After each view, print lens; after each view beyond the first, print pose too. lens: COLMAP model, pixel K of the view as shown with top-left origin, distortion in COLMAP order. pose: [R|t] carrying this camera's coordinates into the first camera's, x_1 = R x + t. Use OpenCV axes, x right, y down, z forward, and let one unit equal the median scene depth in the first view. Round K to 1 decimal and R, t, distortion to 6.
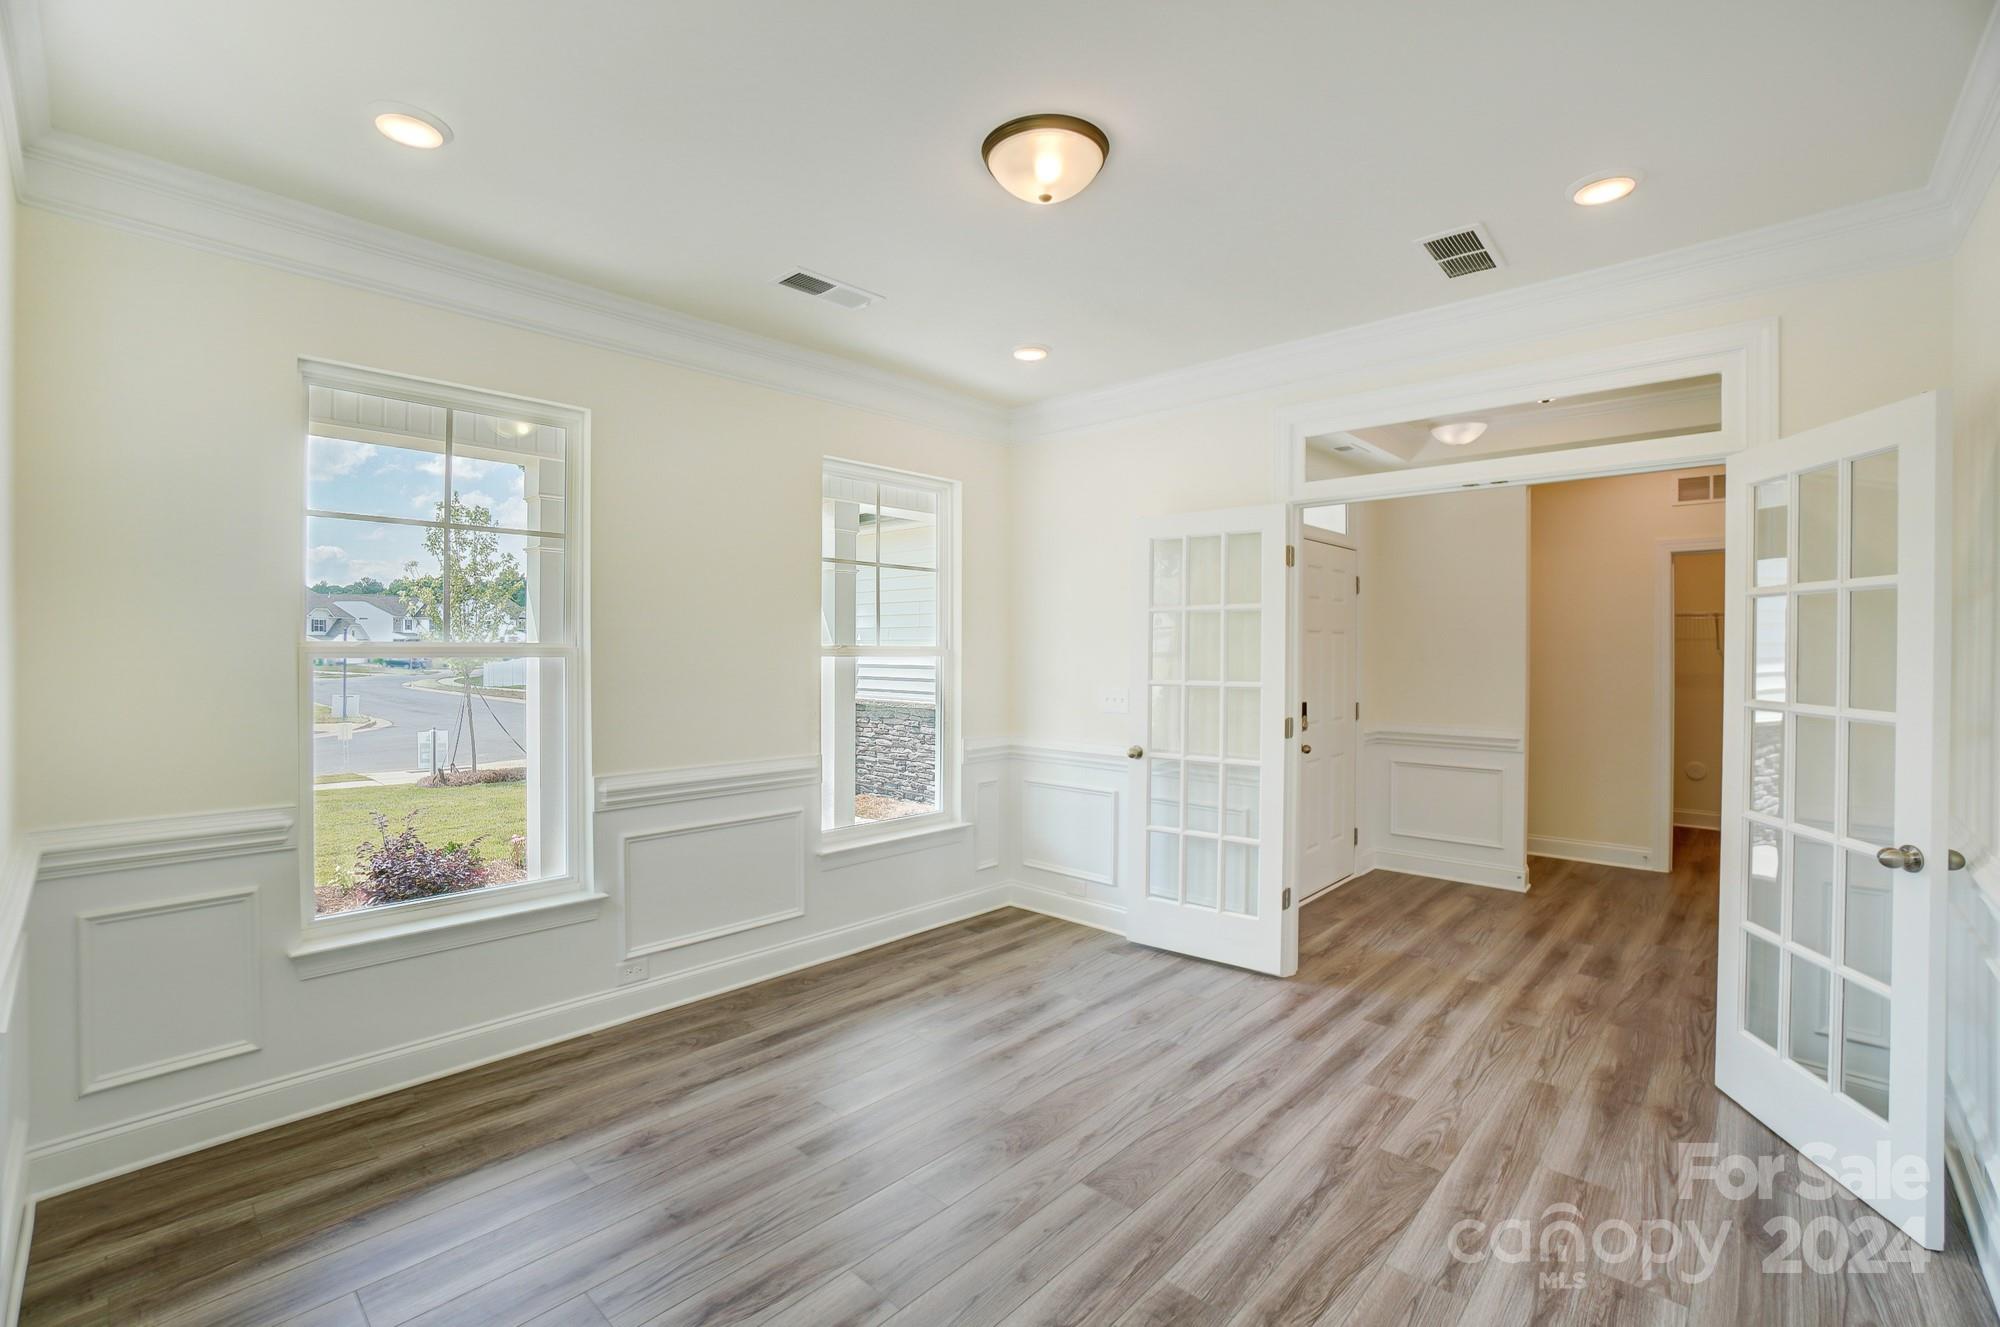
lens RADIAL K [[877.5, 0, 986.2], [0, 877.5, 652.7], [0, 0, 1]] dist [-0.063246, 0.021747]
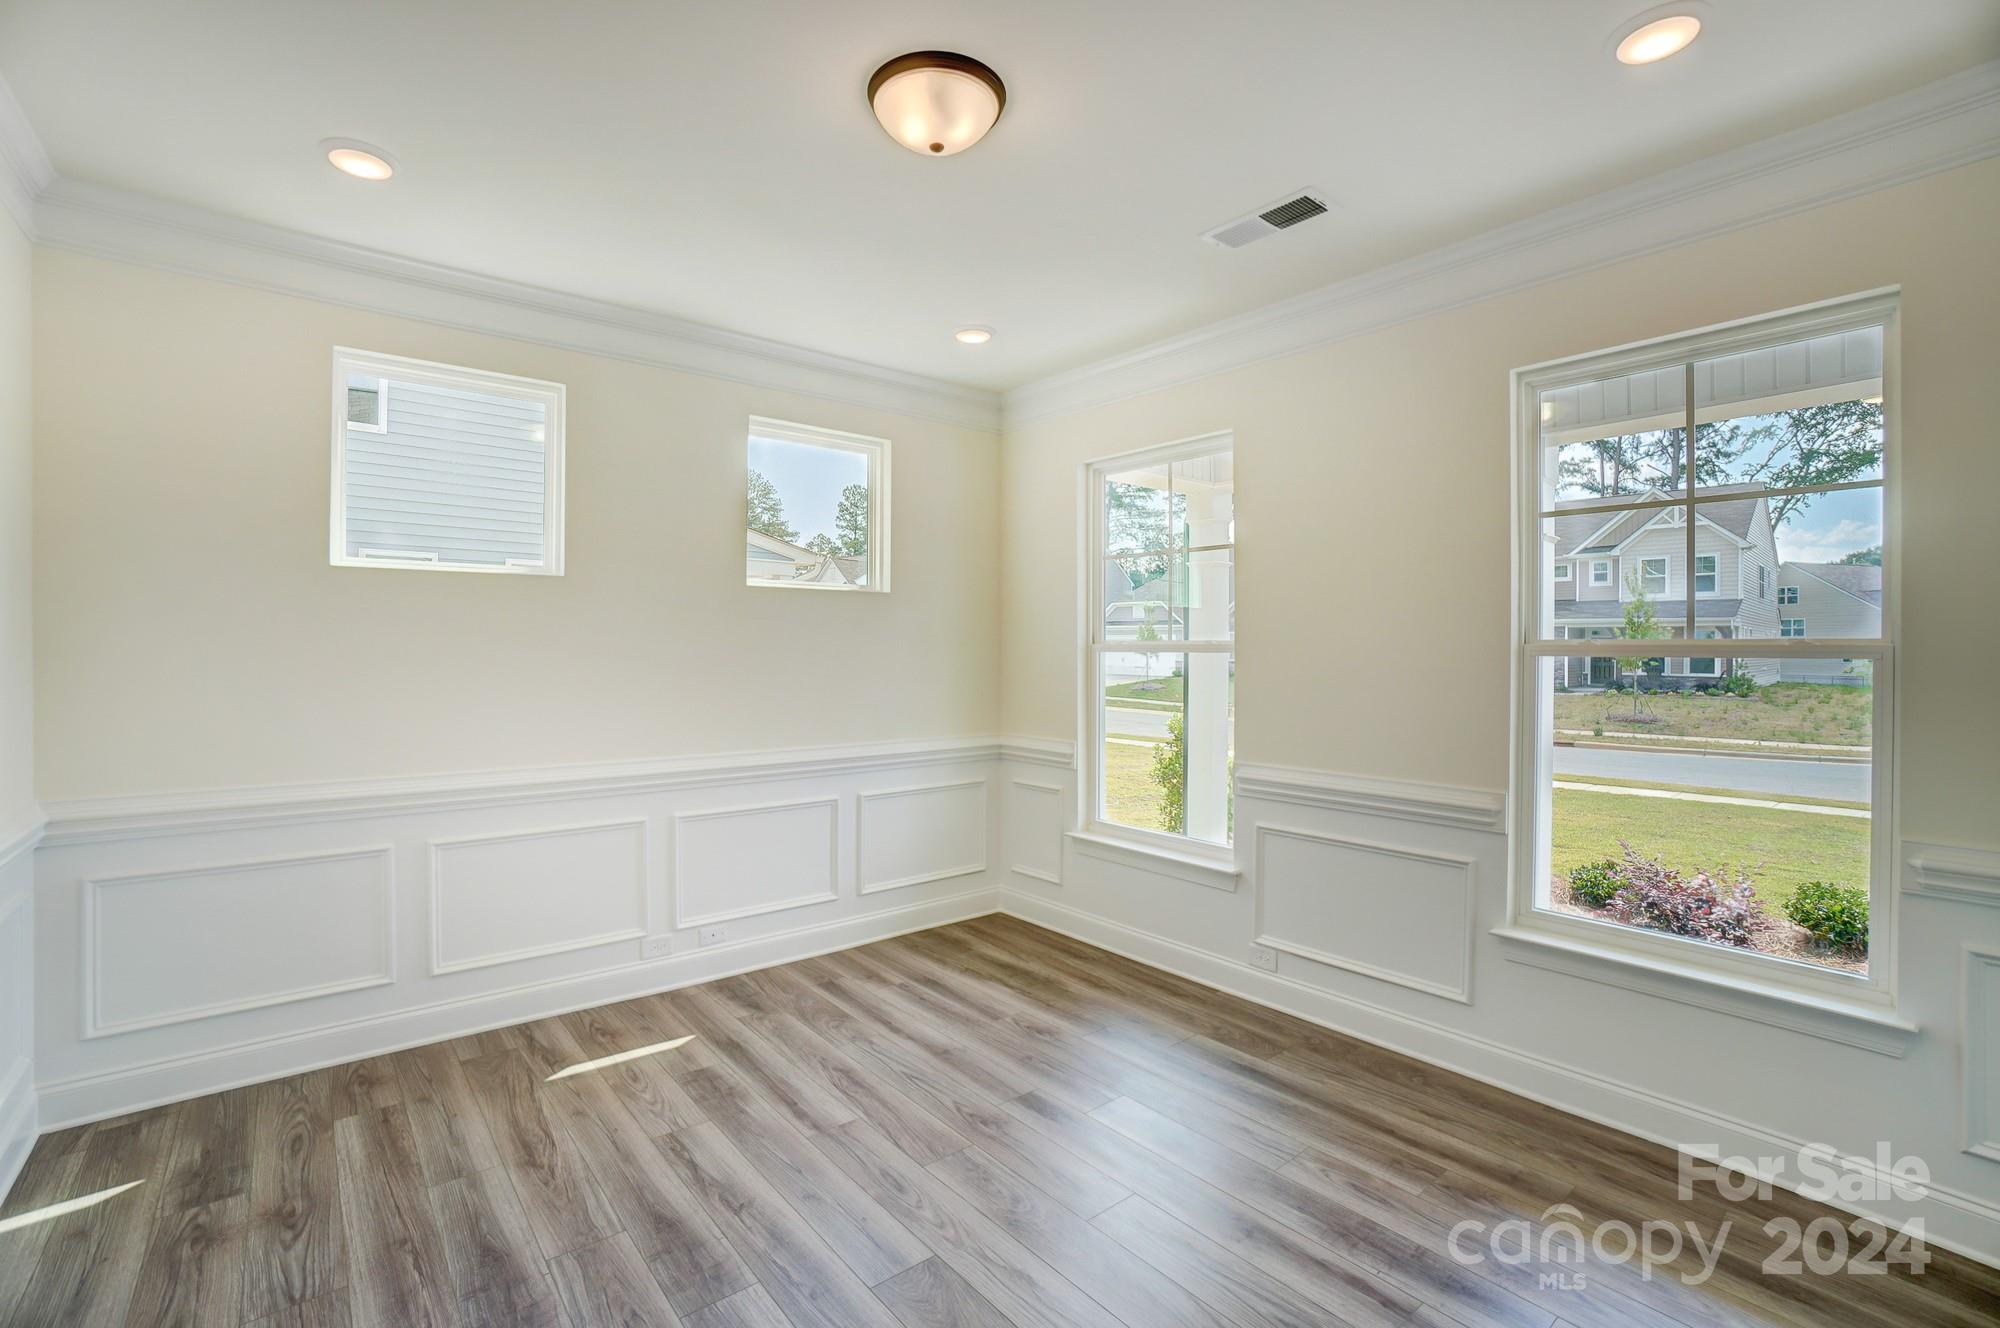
lens RADIAL K [[877.5, 0, 986.2], [0, 877.5, 653.2], [0, 0, 1]] dist [-0.063246, 0.021747]
pose [[-0.132838, -0.003777, -0.991131, 0.852736], [-0.011750, 0.999928, -0.002235, 0.014216], [0.991068, 0.011349, -0.132873, 1.036623]]
